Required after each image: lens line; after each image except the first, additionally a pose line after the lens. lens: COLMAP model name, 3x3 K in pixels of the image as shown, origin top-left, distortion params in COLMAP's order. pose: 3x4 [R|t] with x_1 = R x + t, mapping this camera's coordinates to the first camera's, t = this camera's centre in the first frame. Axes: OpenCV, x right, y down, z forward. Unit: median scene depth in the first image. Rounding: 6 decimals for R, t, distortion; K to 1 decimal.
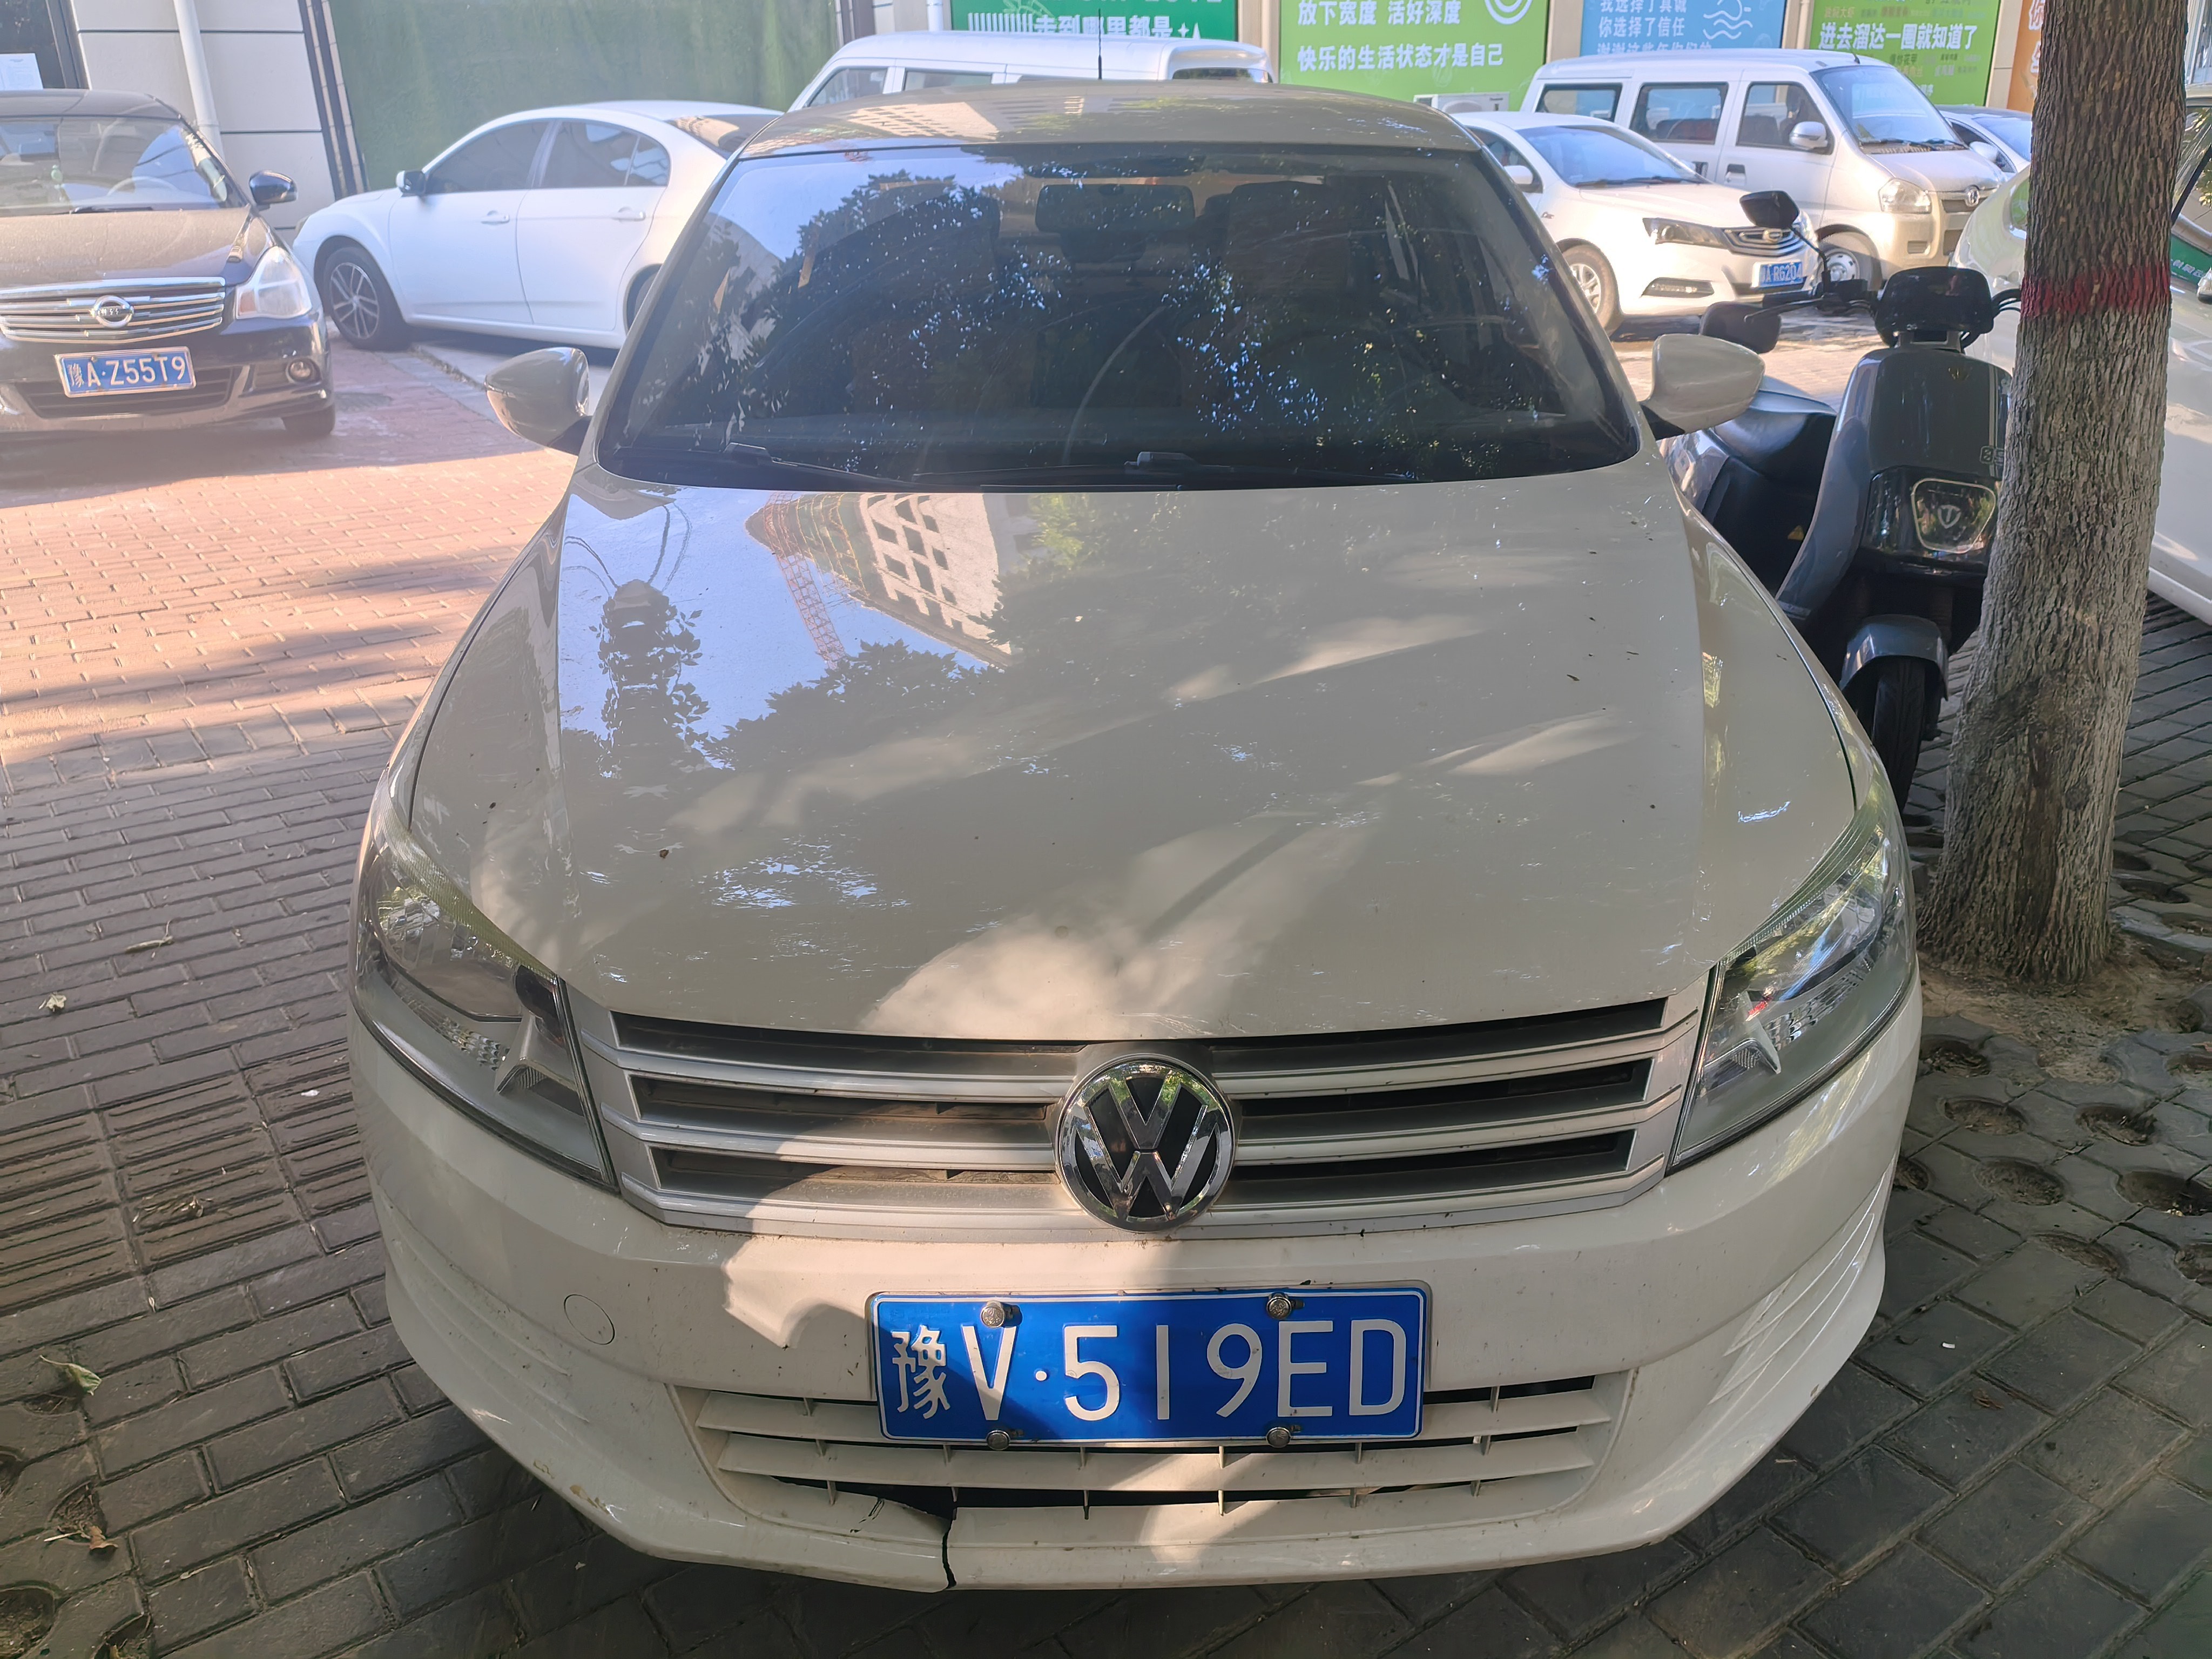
lens RADIAL K [[1746.6, 0, 1097.6], [0, 1746.6, 824.4], [0, 0, 1]] dist [0.085306, -0.086251]
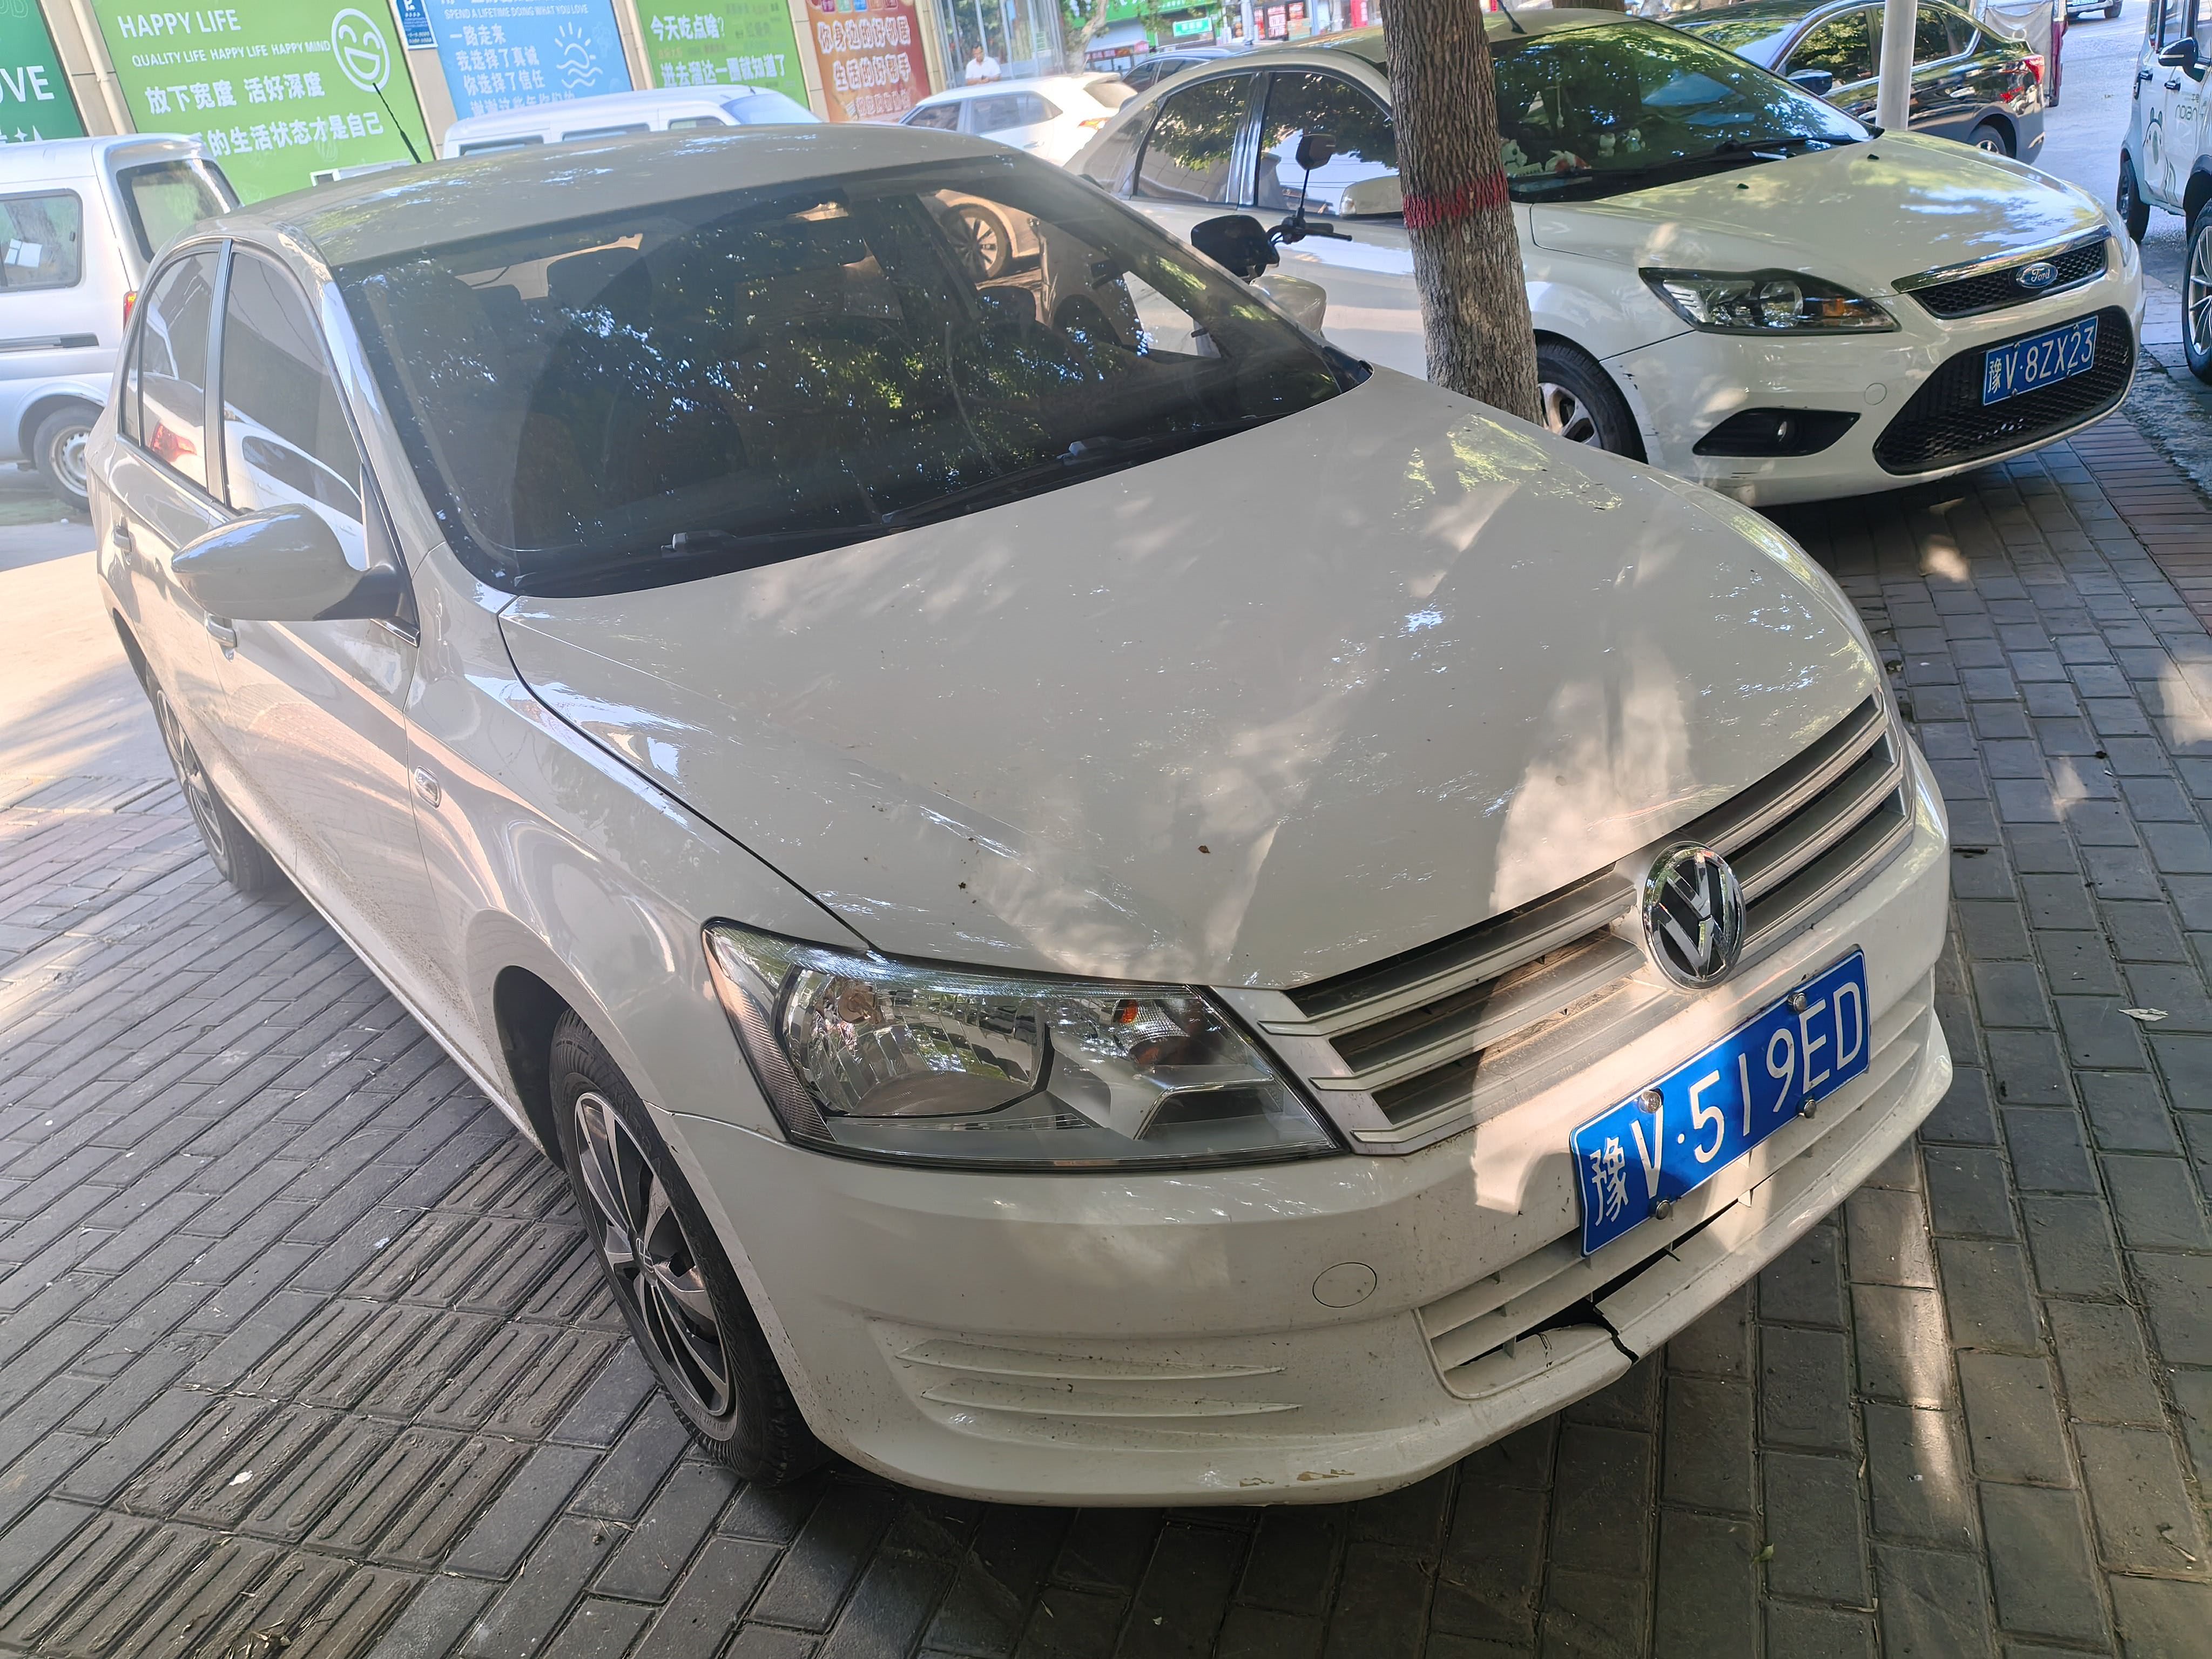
lens RADIAL K [[1746.6, 0, 1097.6], [0, 1746.6, 824.4], [0, 0, 1]] dist [0.085306, -0.086251]
pose [[0.793637, -0.322783, 0.515705, -0.819386], [0.336741, 0.939028, 0.069520, -0.088827], [-0.506701, 0.118485, 0.853941, 0.158631]]
